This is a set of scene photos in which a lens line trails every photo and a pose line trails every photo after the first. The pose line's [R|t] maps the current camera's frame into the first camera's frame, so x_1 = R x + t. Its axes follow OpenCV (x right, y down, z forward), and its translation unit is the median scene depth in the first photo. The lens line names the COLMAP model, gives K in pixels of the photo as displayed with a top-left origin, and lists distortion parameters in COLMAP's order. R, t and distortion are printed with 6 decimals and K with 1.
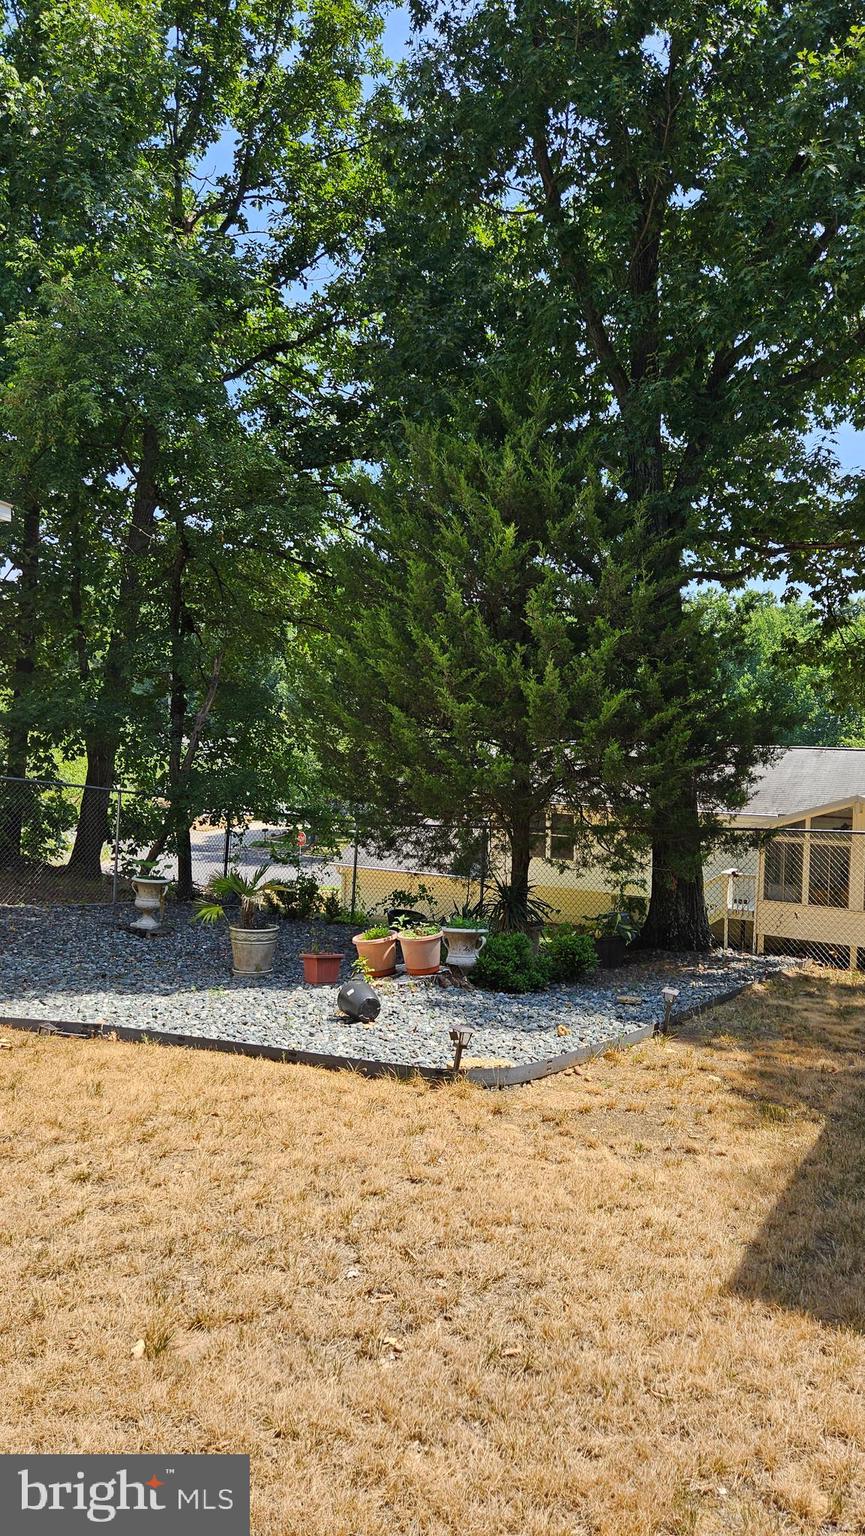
lens RADIAL K [[1057.1, 0, 463.6], [0, 1057.1, 761.2], [0, 0, 1]] dist [0.093191, -0.086104]
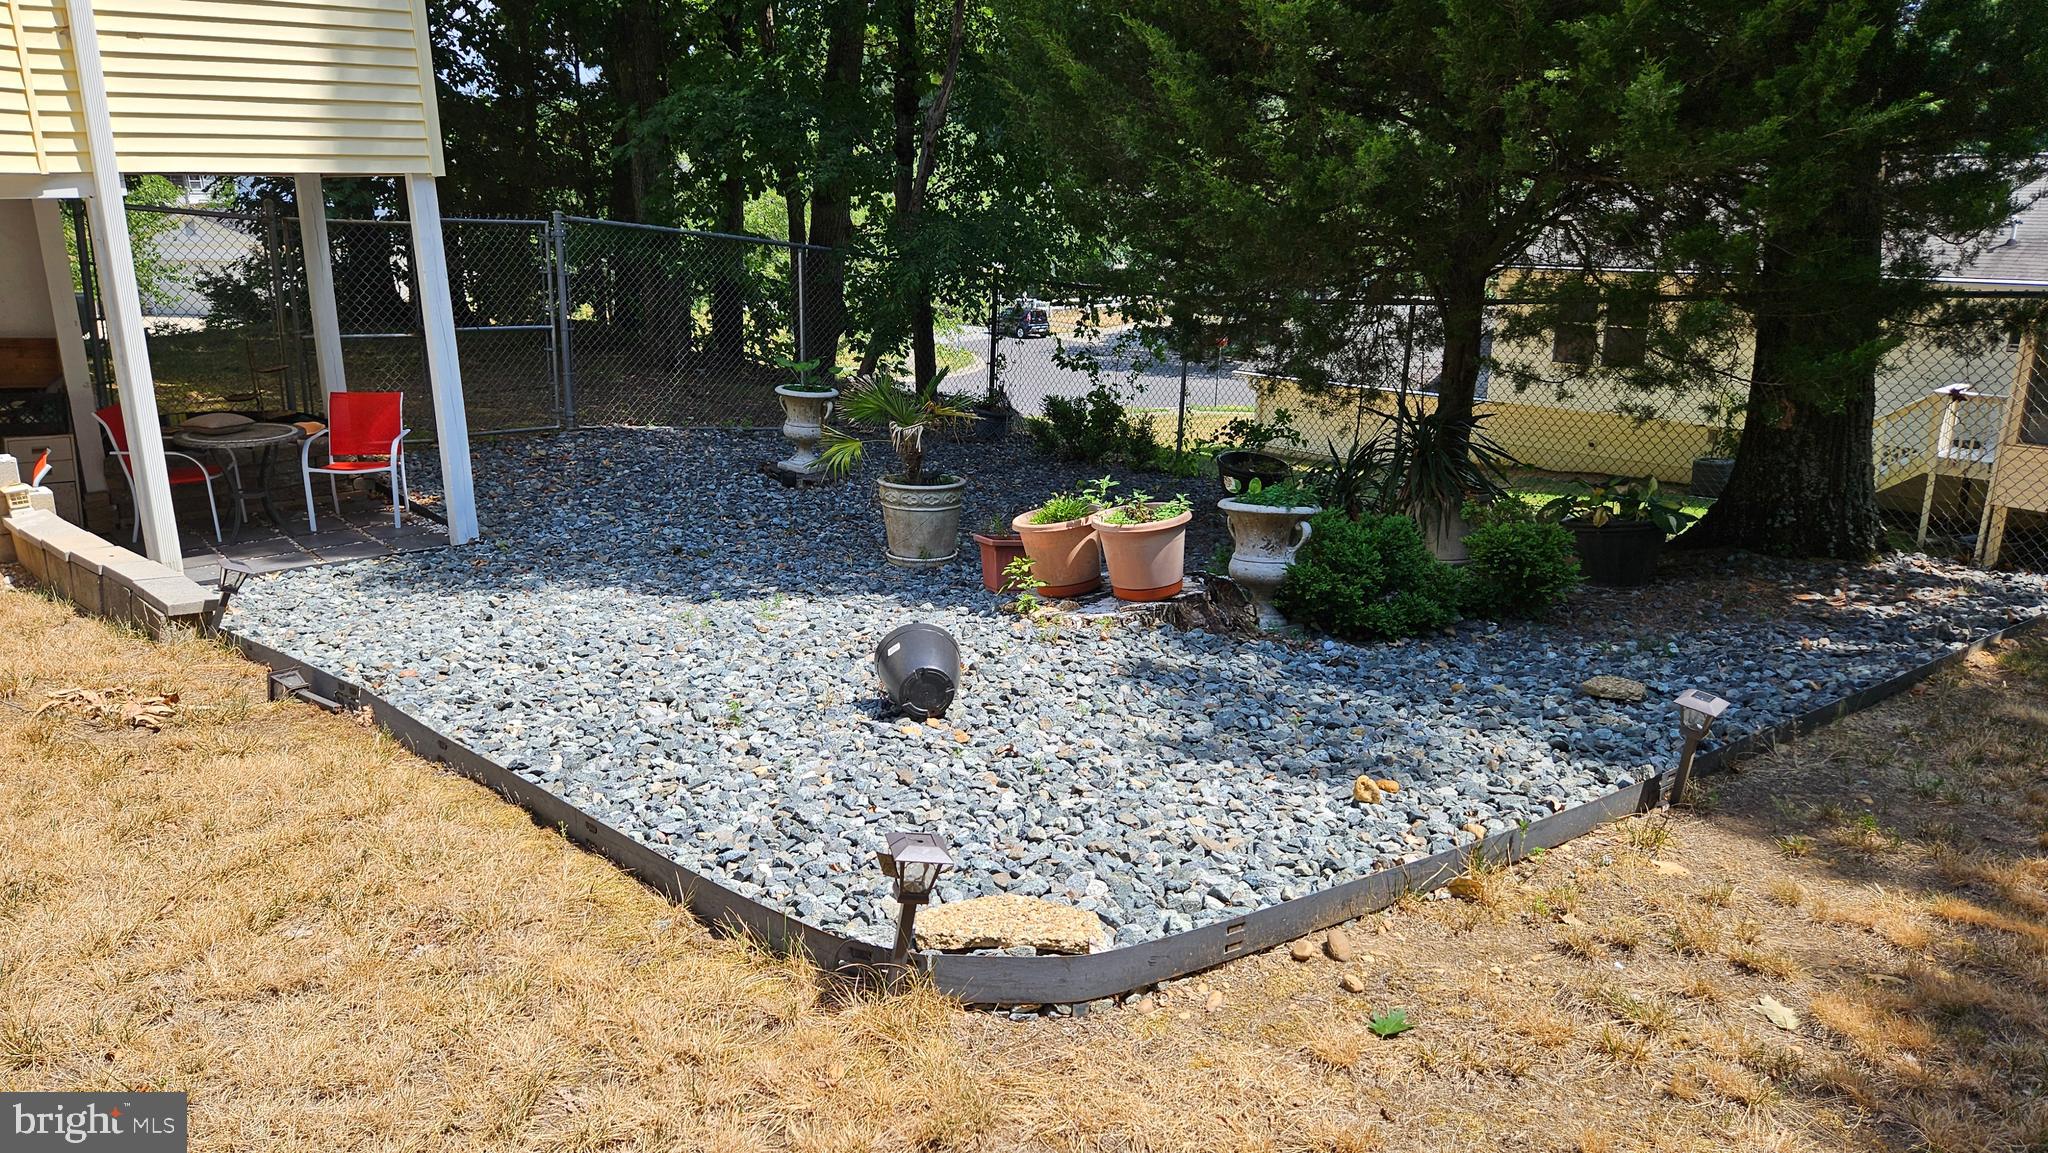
lens RADIAL K [[1409.4, 0, 995.6], [0, 1409.4, 582.6], [0, 0, 1]] dist [0.093191, -0.086104]
pose [[0.942927, 0.058703, -0.327784, 0.082609], [0.021587, 0.971493, 0.236082, 0.032869], [0.332298, -0.229684, 0.914780, 0.310337]]
